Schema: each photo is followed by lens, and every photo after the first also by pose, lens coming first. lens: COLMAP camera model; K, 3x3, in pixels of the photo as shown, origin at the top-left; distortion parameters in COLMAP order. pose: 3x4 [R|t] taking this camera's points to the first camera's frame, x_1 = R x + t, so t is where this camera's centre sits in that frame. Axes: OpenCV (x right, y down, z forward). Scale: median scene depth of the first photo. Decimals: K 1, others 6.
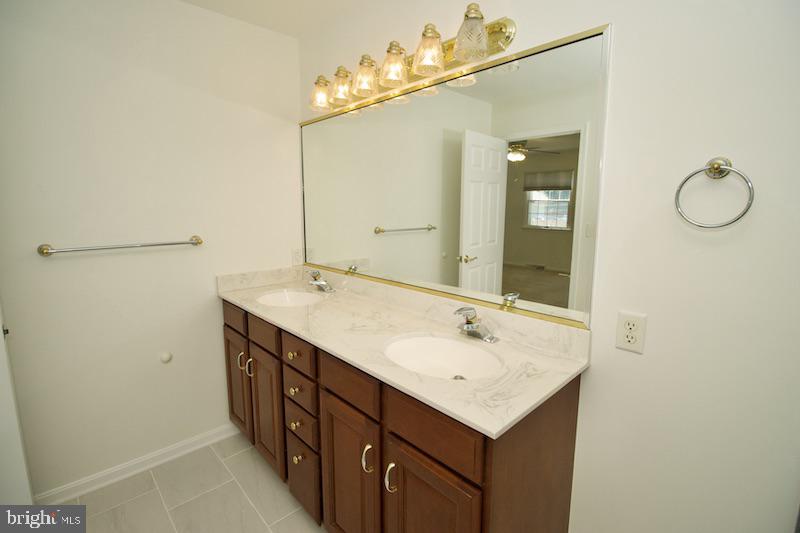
lens RADIAL K [[373.7, 0, 402.1], [0, 373.7, 264.1], [0, 0, 1]] dist [-0.017055, -0.002561]
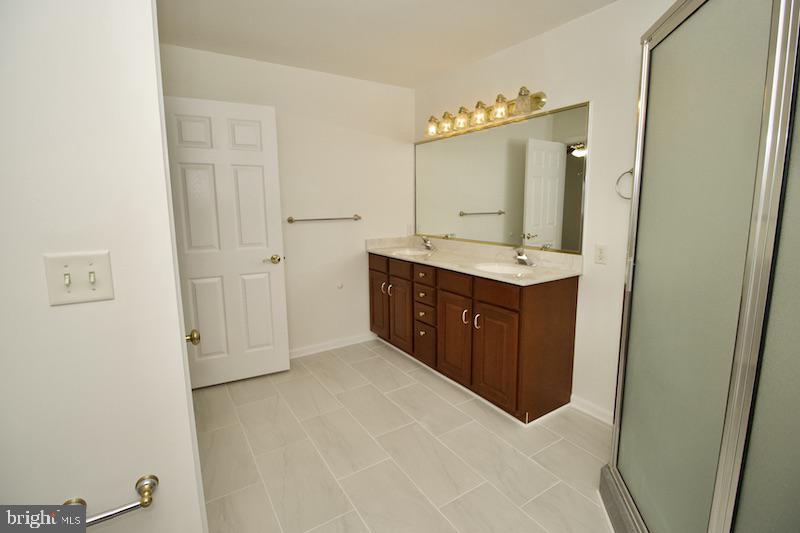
lens RADIAL K [[373.7, 0, 401.6], [0, 373.7, 264.4], [0, 0, 1]] dist [-0.017055, -0.002561]
pose [[0.982298, 0.015096, -0.186716, -0.037524], [-0.012626, 0.999816, 0.014415, 0.135943], [0.186900, -0.011802, 0.982308, -0.696658]]
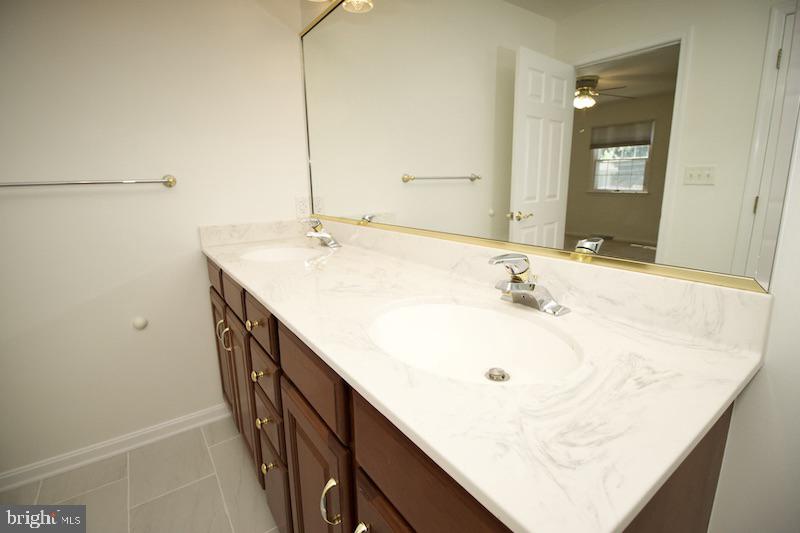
lens RADIAL K [[373.7, 0, 394.9], [0, 373.7, 264.0], [0, 0, 1]] dist [-0.017055, -0.002561]
pose [[0.988053, 0.009657, -0.153812, 0.060614], [0.000372, 0.997883, 0.065041, 0.070297], [0.154114, -0.064321, 0.985957, 0.297309]]
